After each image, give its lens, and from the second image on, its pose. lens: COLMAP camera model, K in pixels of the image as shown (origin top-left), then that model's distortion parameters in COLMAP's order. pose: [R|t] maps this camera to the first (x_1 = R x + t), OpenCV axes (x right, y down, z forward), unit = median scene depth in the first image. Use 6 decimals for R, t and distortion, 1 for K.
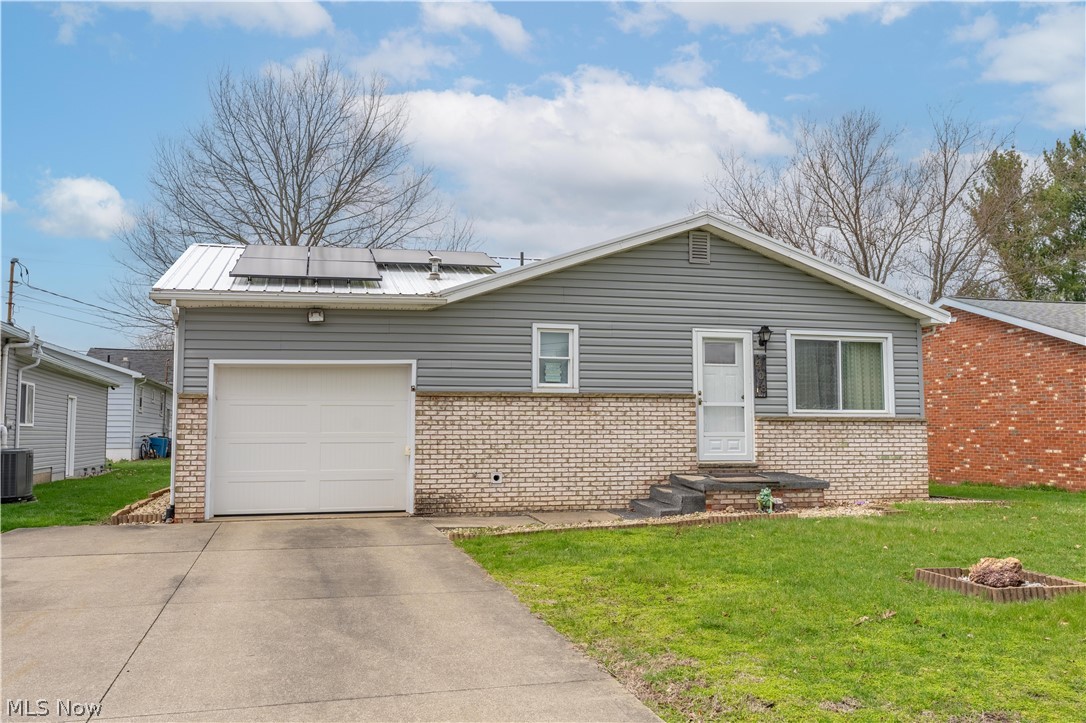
lens RADIAL K [[934.0, 0, 544.0], [0, 934.0, 360.7], [0, 0, 1]] dist [0.014312, -0.014689]
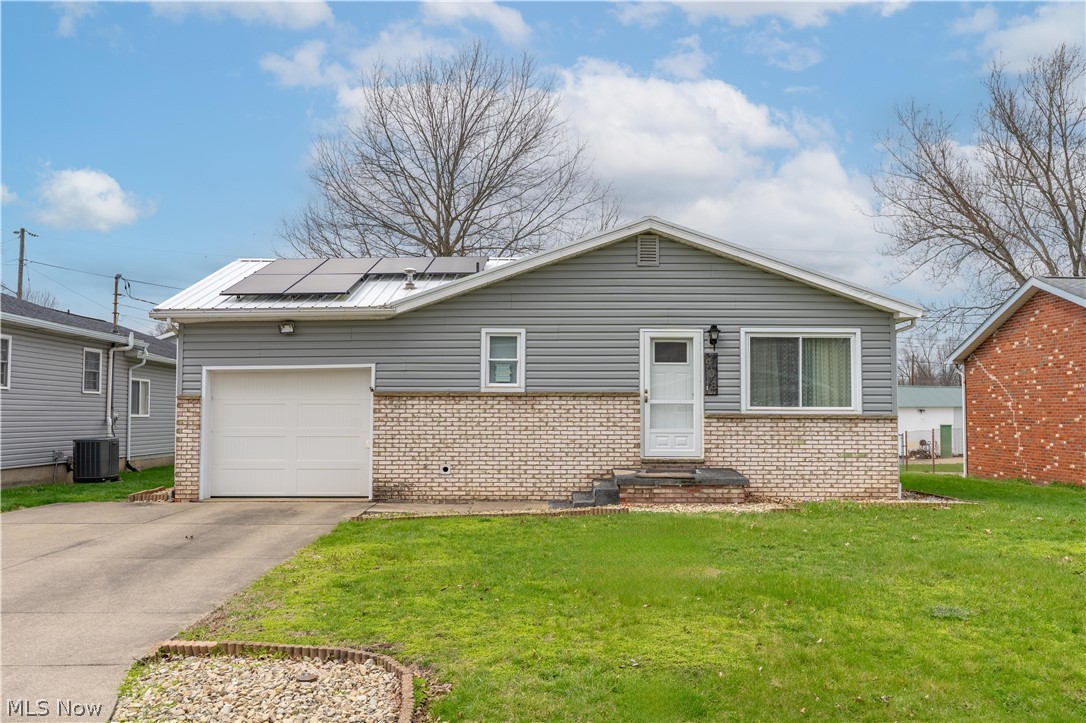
lens RADIAL K [[1030.7, 0, 541.6], [0, 1030.7, 362.2], [0, 0, 1]] dist [0.021513, 0.000000]
pose [[0.964246, -0.009730, -0.264829, 0.366728], [0.016606, 0.999580, 0.023736, -0.027553], [0.264487, -0.027285, 0.964003, -0.139991]]
